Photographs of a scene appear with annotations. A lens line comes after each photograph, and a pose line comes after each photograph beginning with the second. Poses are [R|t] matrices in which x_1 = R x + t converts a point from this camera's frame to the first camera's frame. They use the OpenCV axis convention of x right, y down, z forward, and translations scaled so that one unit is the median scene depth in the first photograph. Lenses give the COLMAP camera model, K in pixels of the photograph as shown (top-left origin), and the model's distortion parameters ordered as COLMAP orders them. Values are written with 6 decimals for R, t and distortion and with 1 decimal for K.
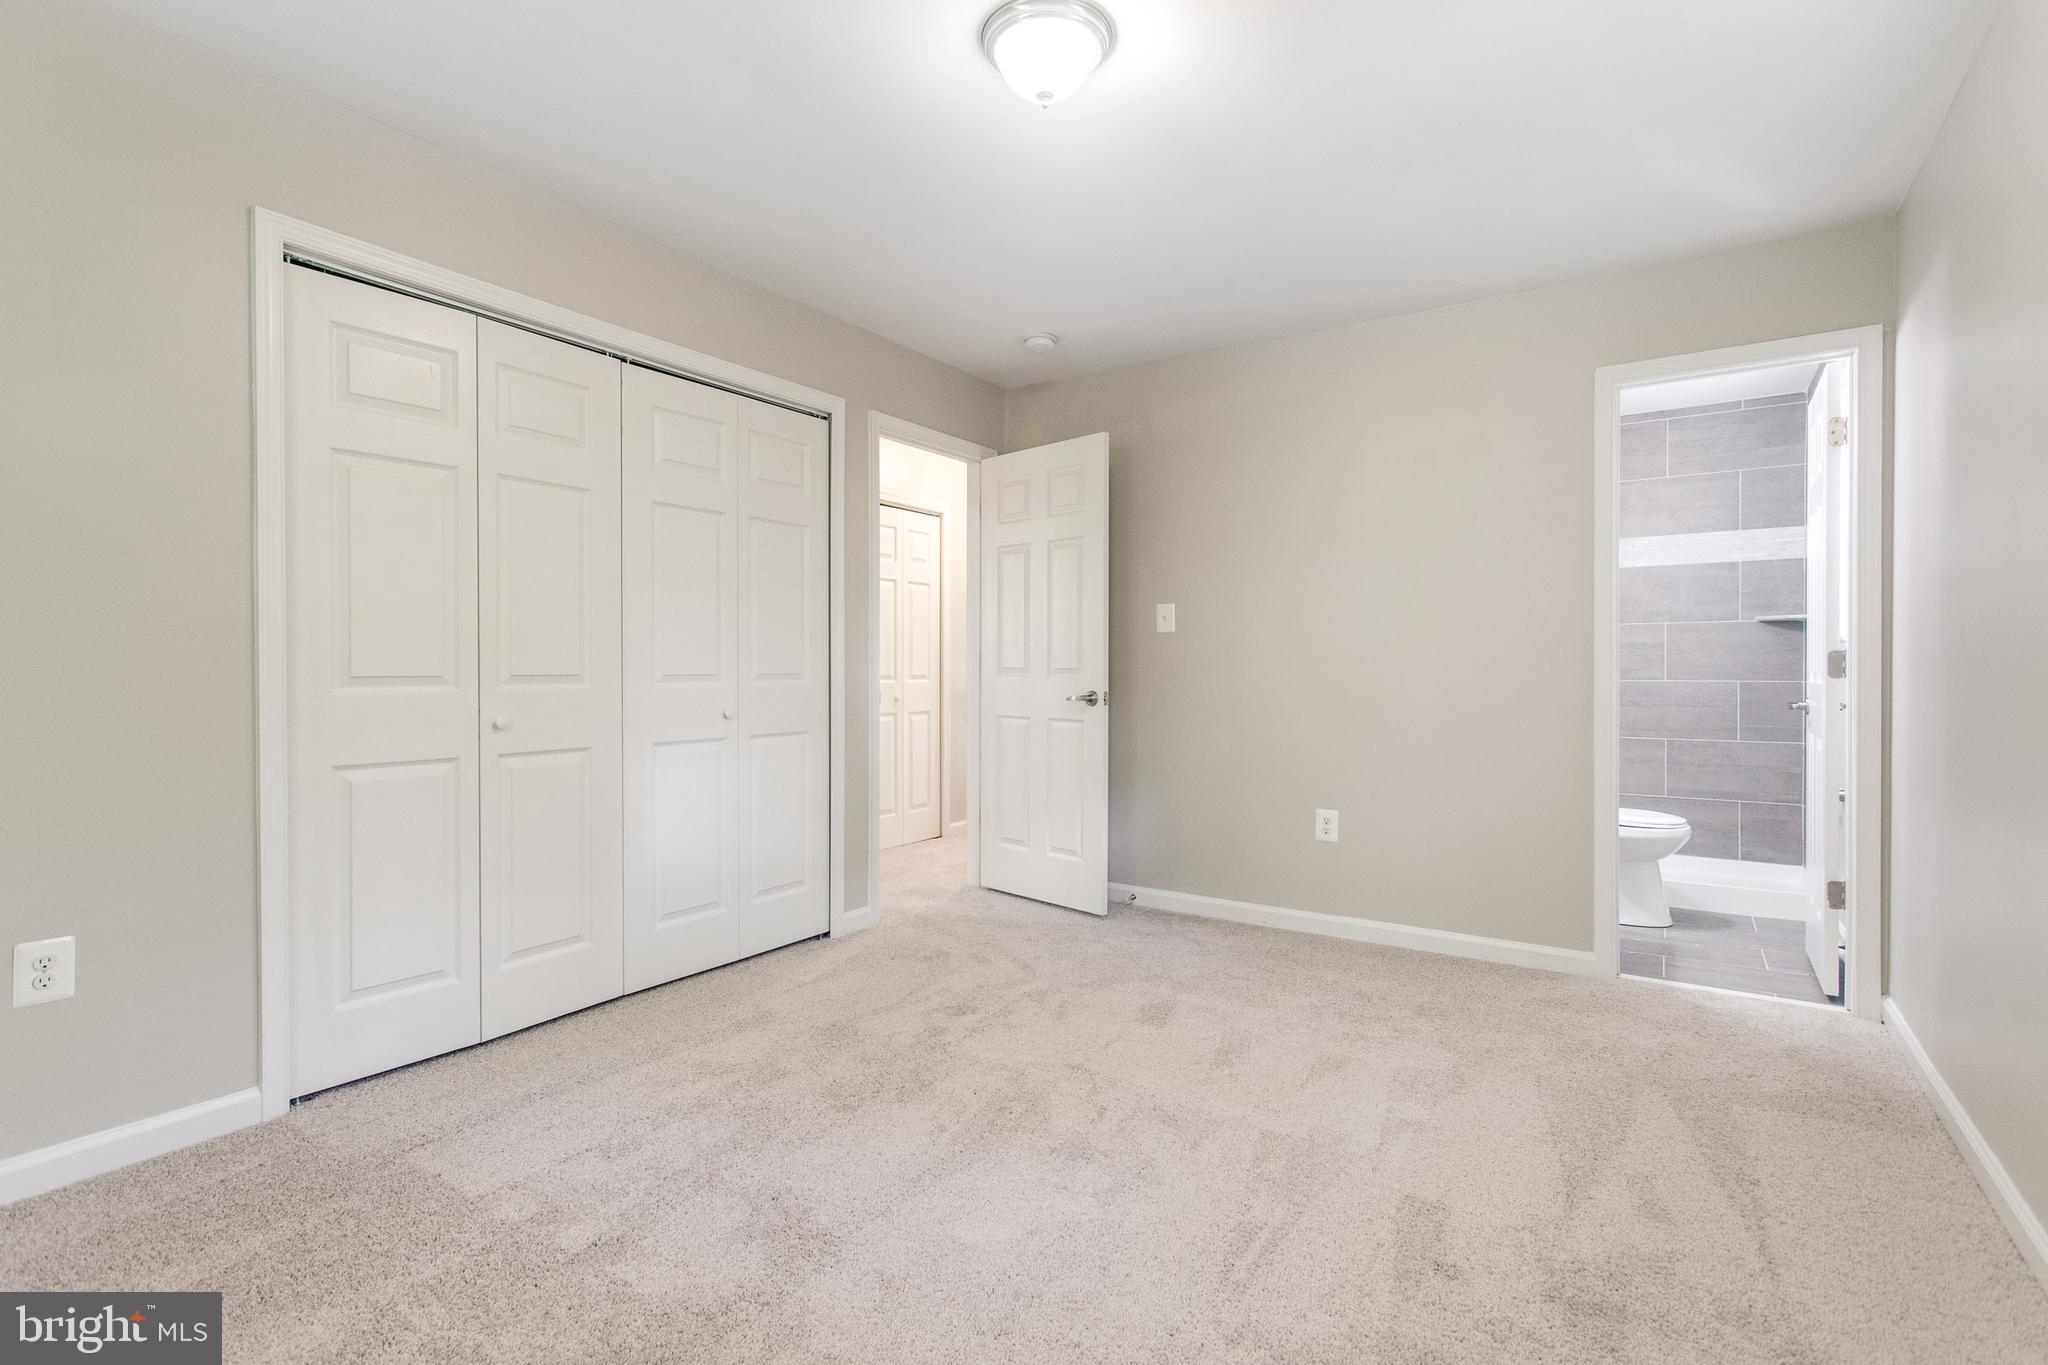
lens RADIAL K [[994.1, 0, 1024.0], [0, 994.1, 682.5], [0, 0, 1]] dist [0.003541, 0.001559]
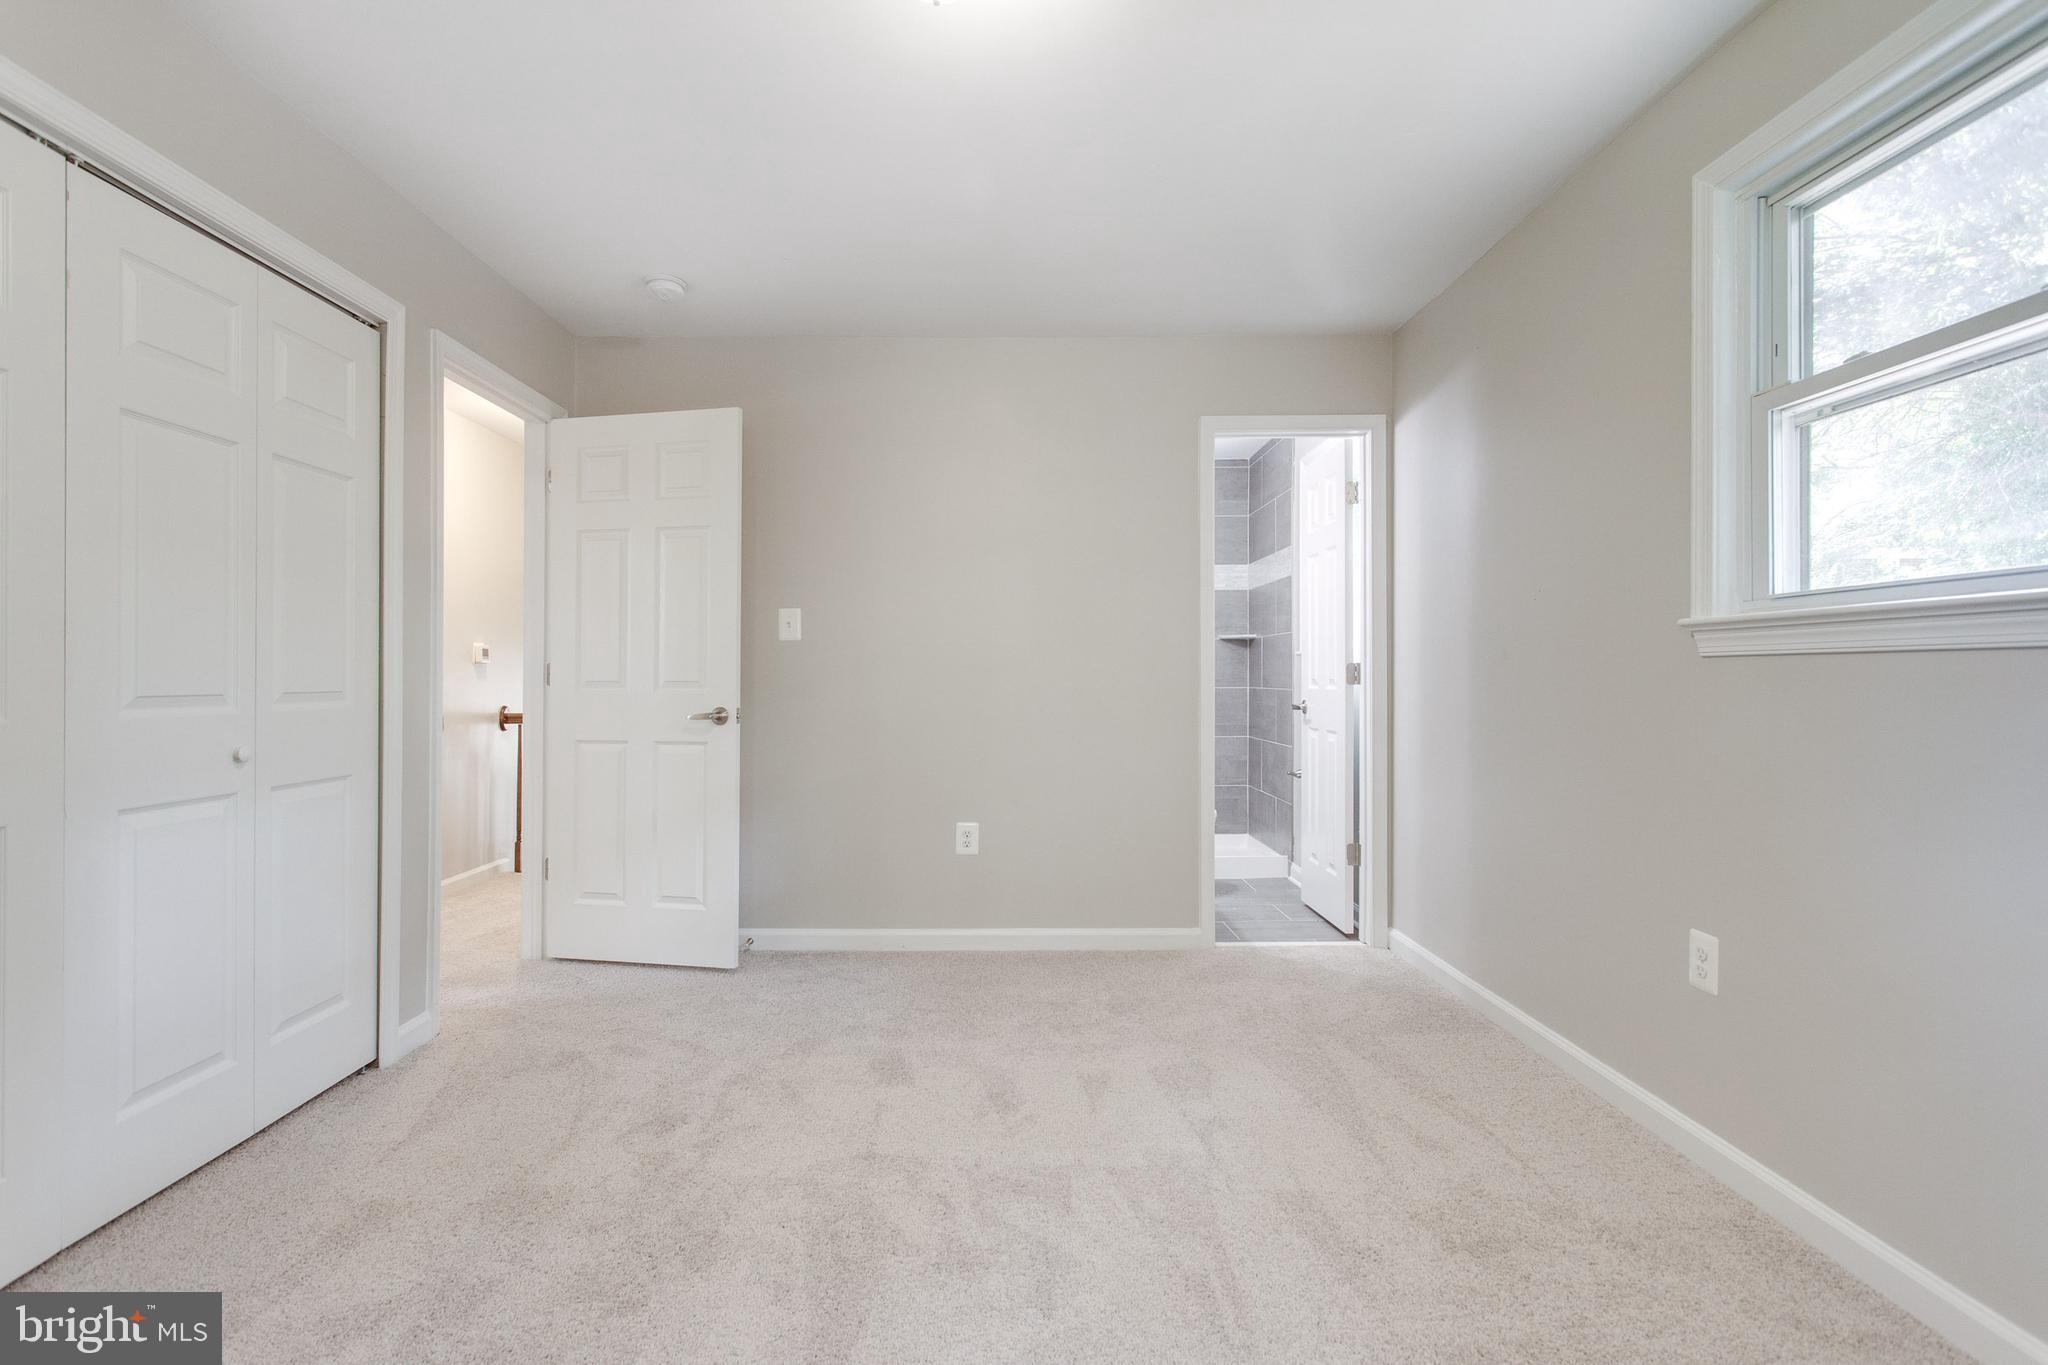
lens RADIAL K [[994.1, 0, 1024.0], [0, 994.1, 682.5], [0, 0, 1]] dist [0.003541, 0.001559]
pose [[0.822786, -0.007172, 0.568306, -0.235204], [0.013575, 0.999883, -0.007035, -0.003978], [-0.568189, 0.013503, 0.822788, 0.172199]]
